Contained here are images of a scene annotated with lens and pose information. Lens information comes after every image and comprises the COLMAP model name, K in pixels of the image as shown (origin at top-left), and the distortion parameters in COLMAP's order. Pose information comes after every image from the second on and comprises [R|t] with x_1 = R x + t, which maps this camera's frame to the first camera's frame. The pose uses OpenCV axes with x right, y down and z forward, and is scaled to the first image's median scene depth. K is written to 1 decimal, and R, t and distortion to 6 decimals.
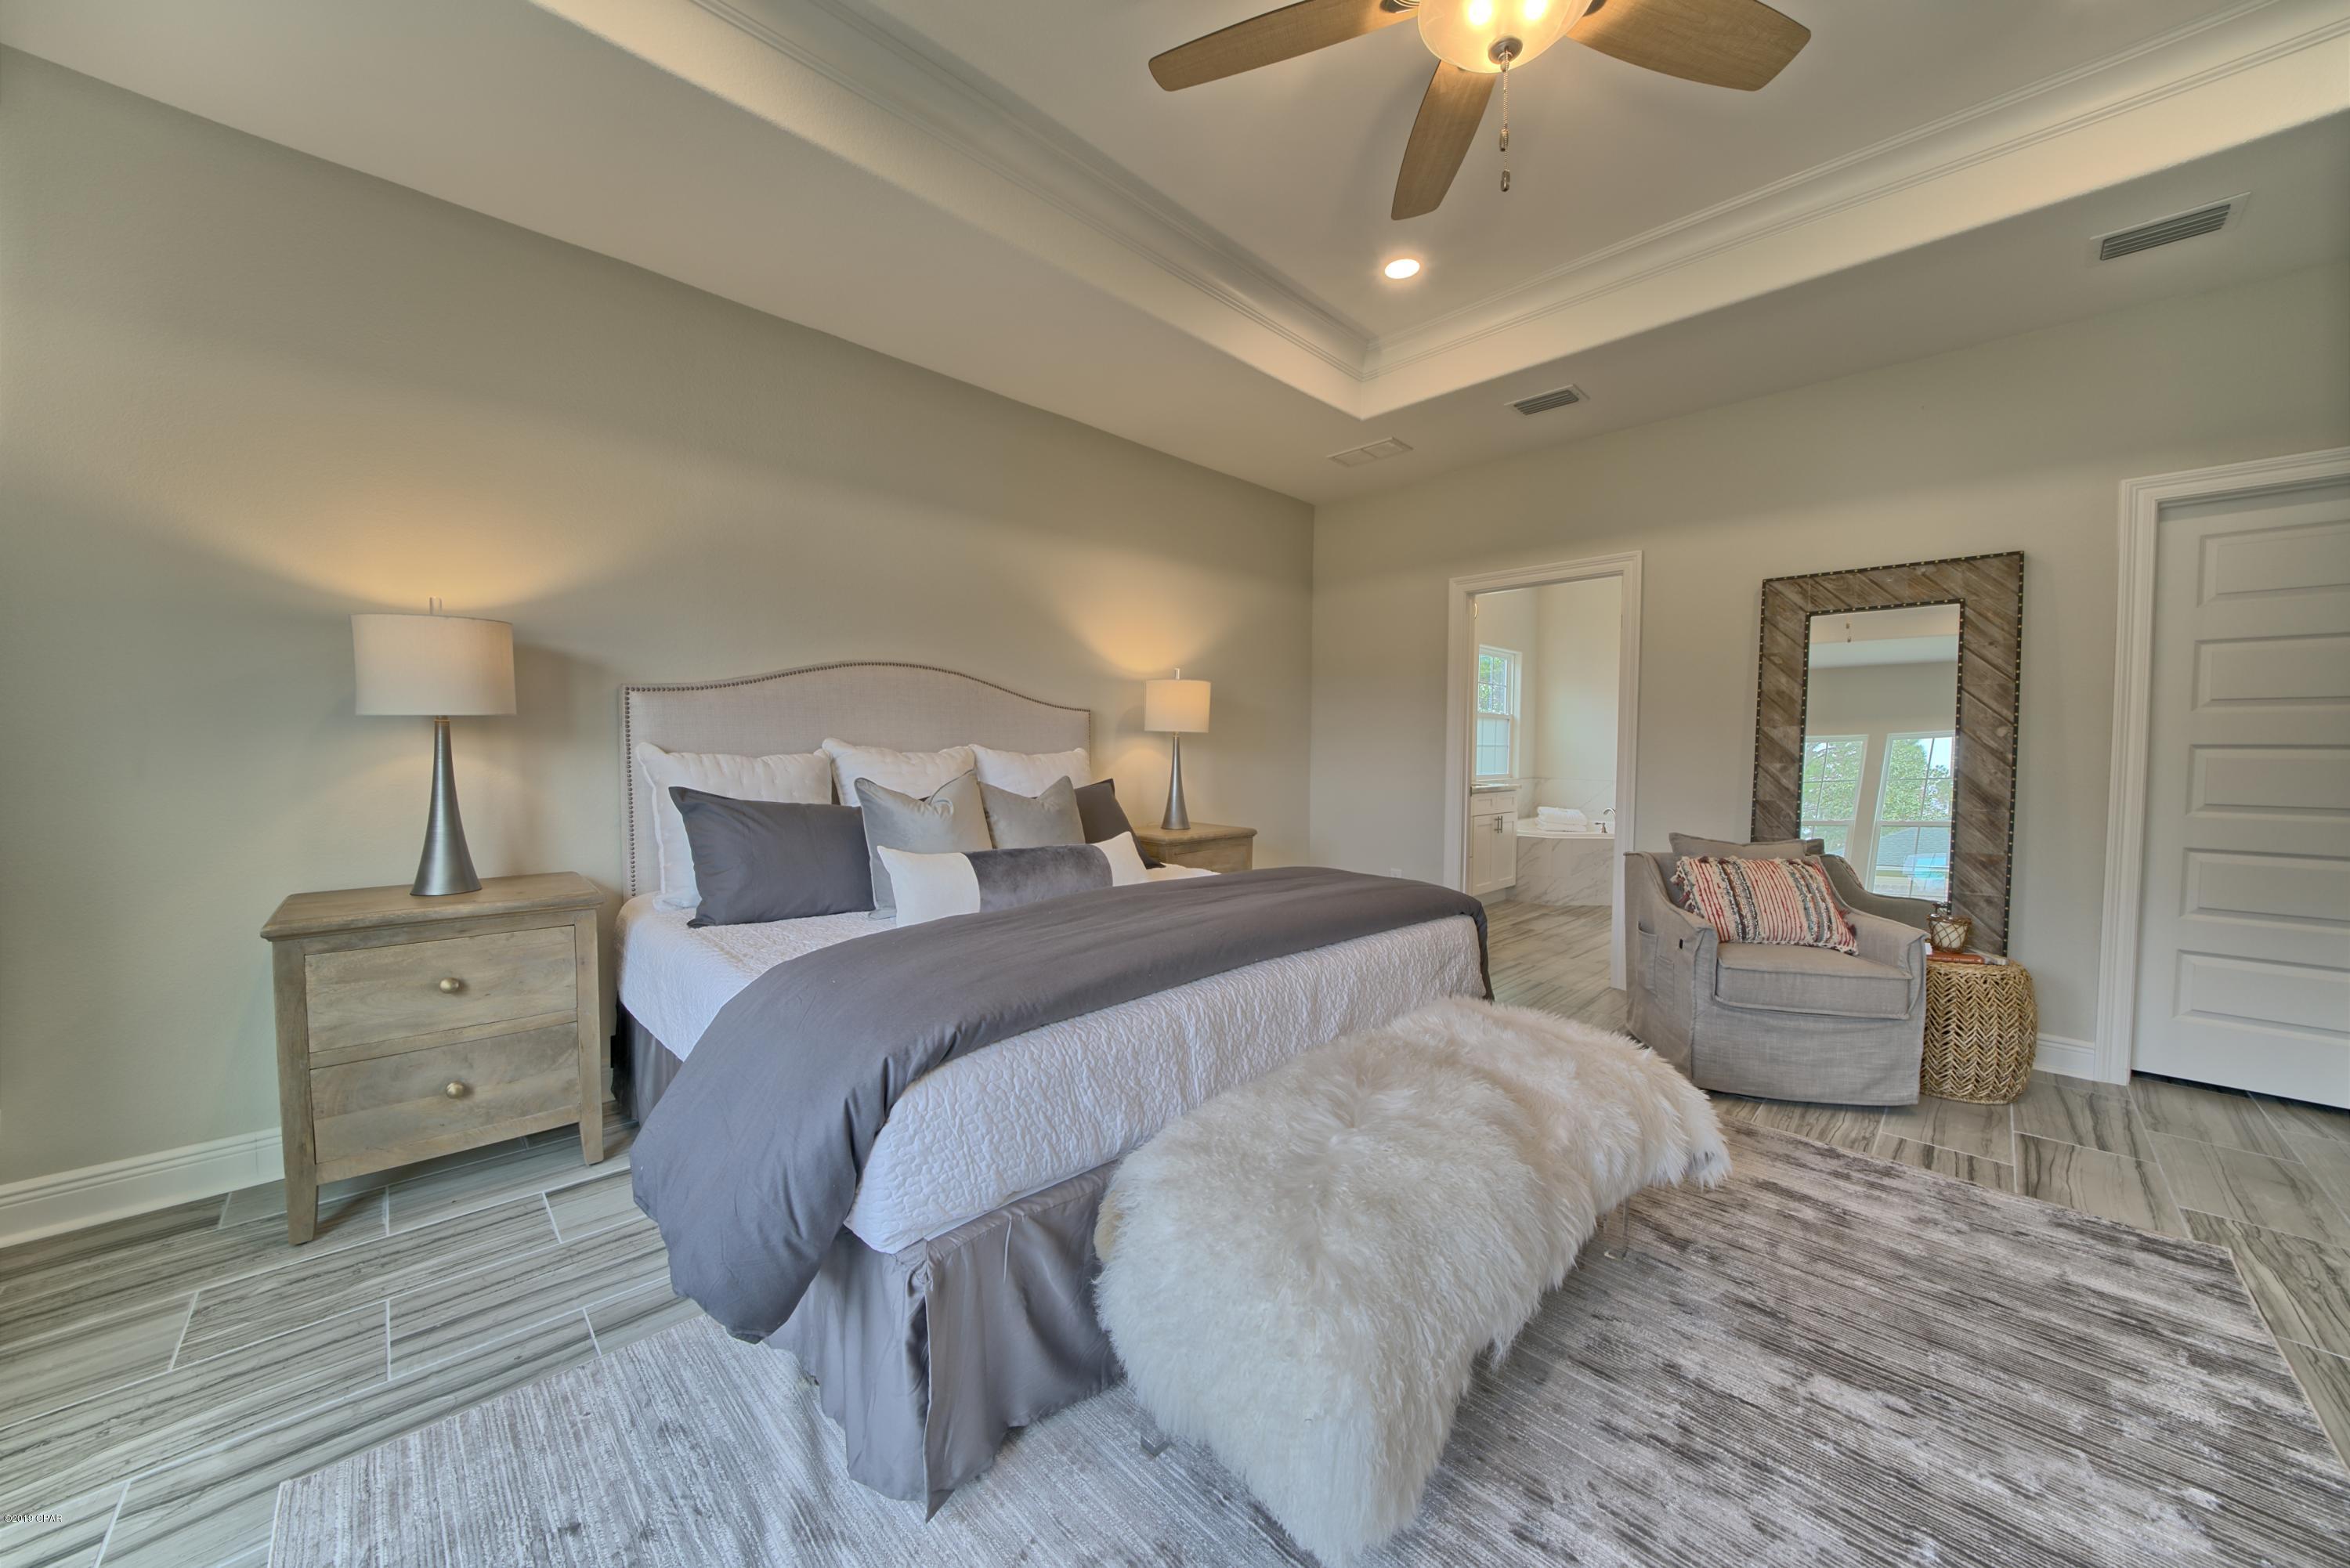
lens RADIAL K [[813.6, 0, 1183.5], [0, 813.6, 782.5], [0, 0, 1]] dist [-0.026266, 0.002869]
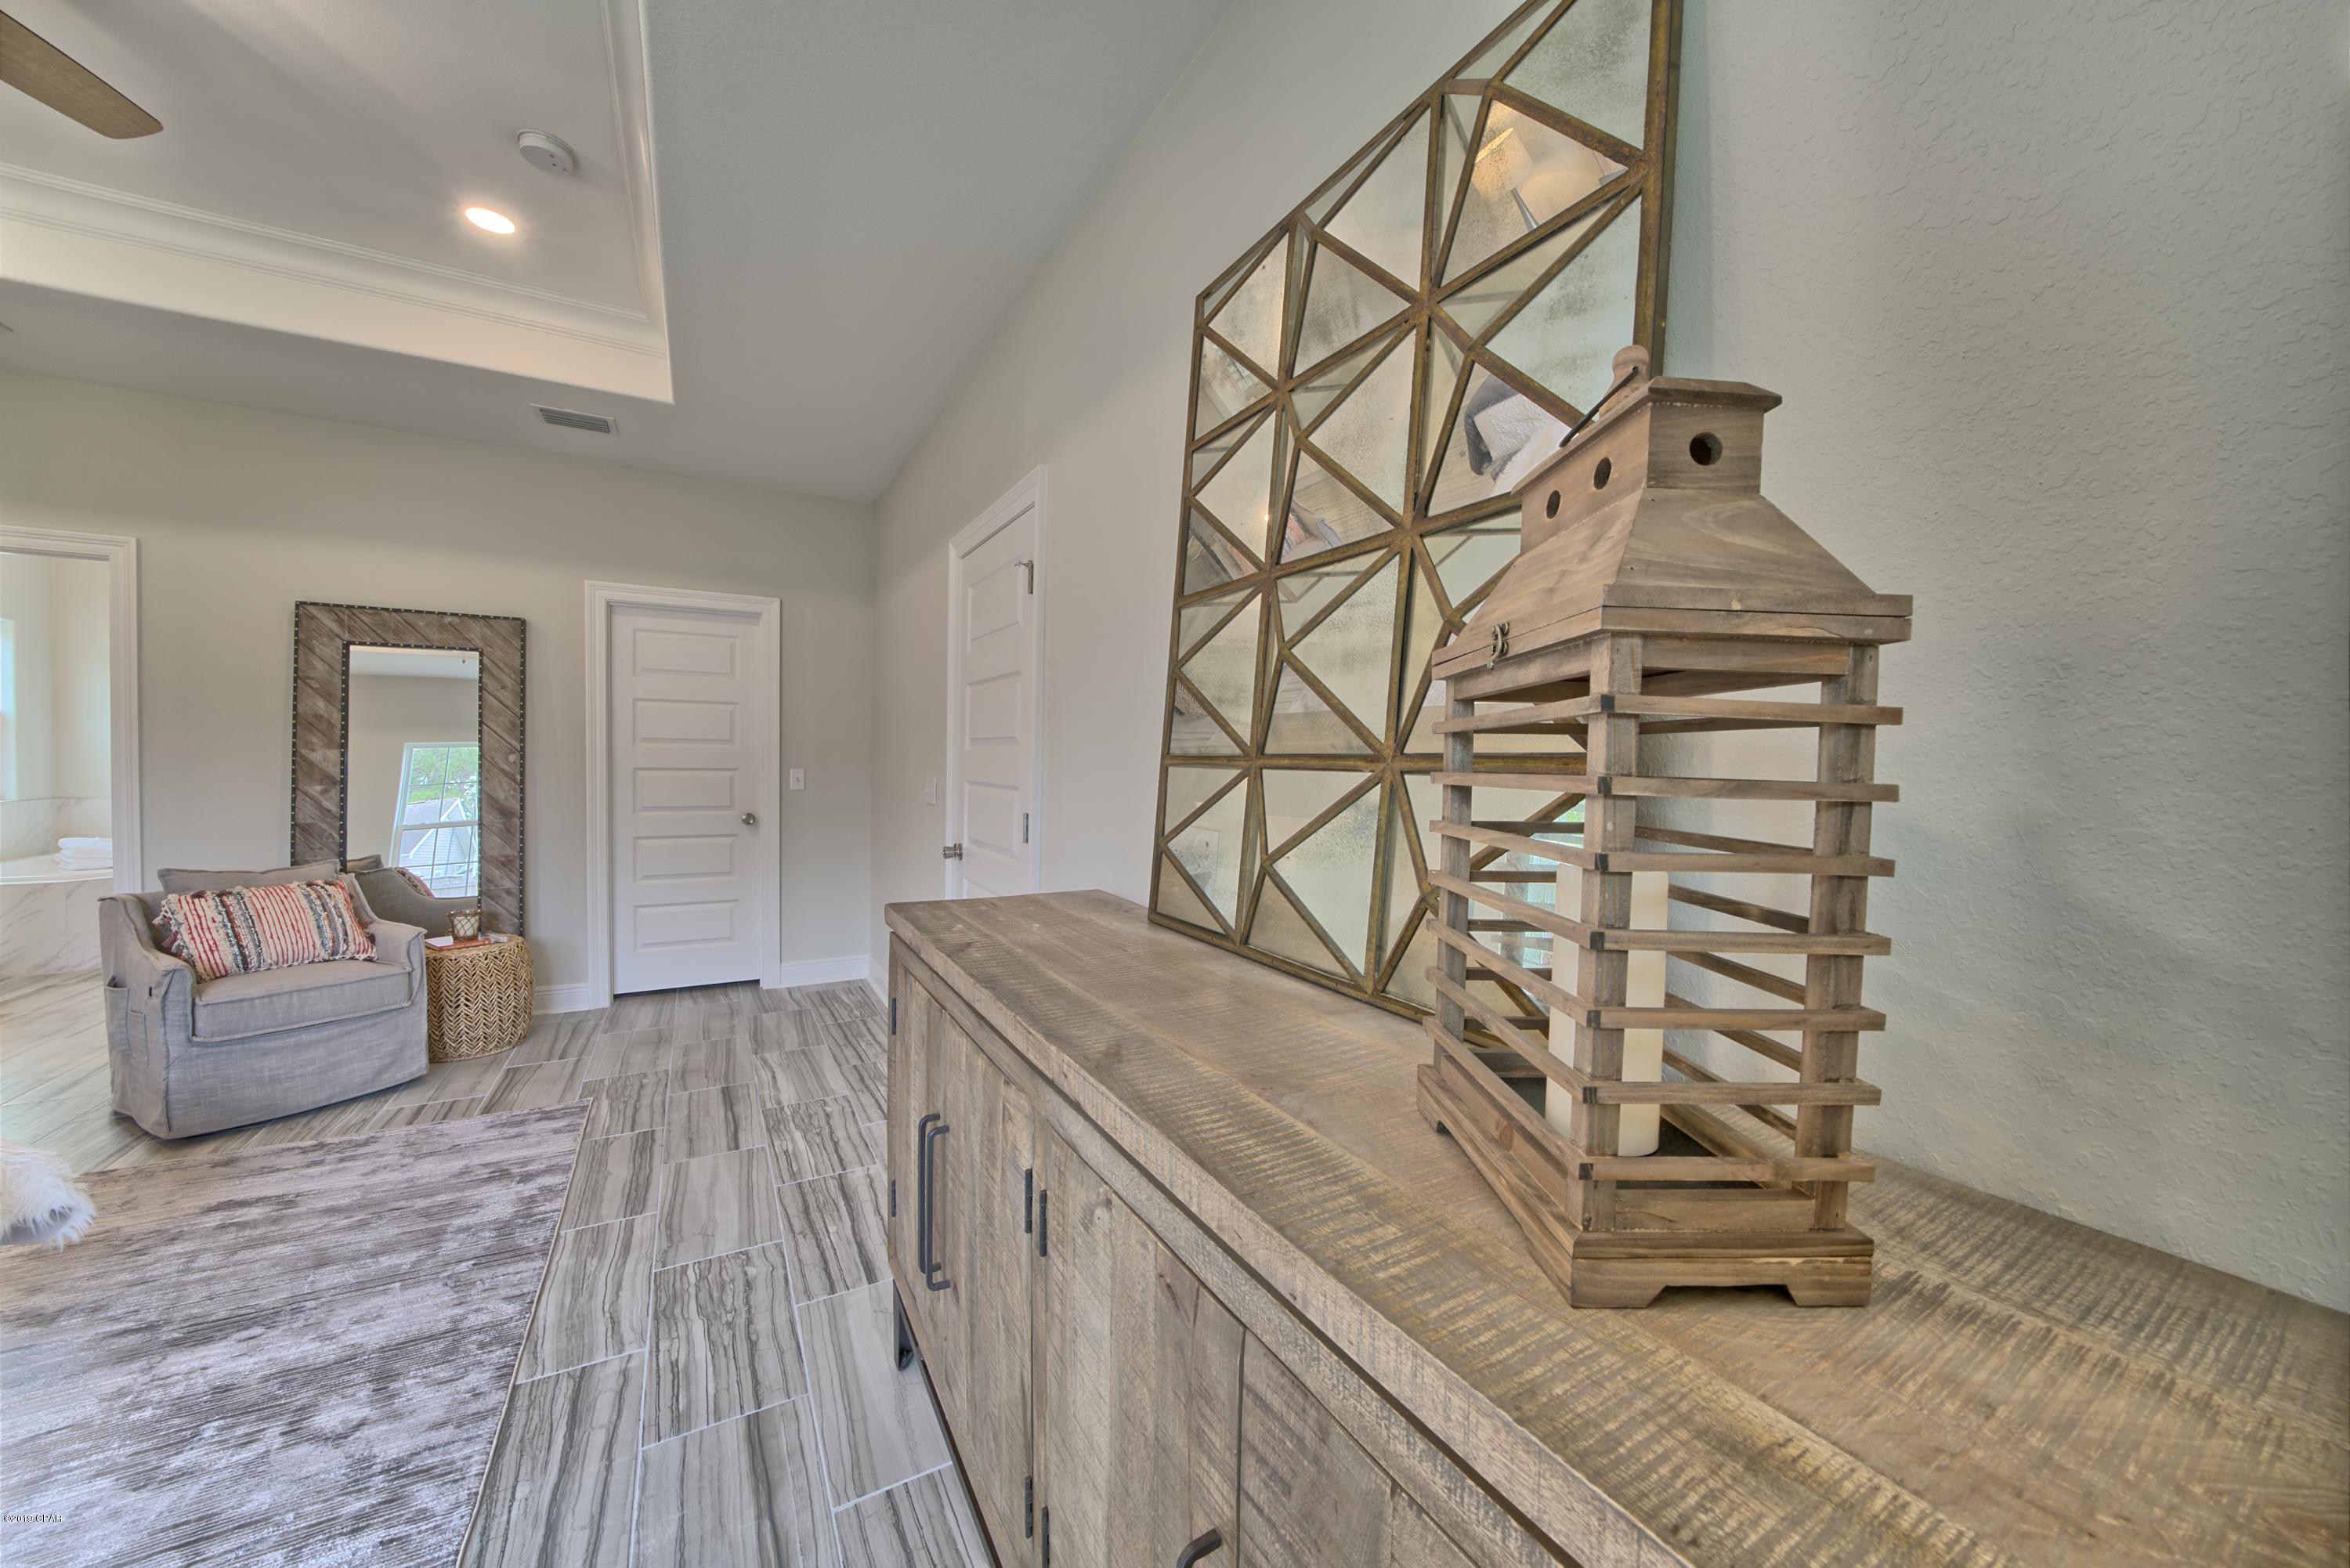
lens RADIAL K [[813.6, 0, 1168.5], [0, 813.6, 782.5], [0, 0, 1]] dist [-0.026266, 0.002869]
pose [[0.263032, -0.030133, 0.964316, 0.070882], [0.026509, 0.999360, 0.023997, -0.028836], [-0.964423, 0.019251, 0.263663, -0.364647]]
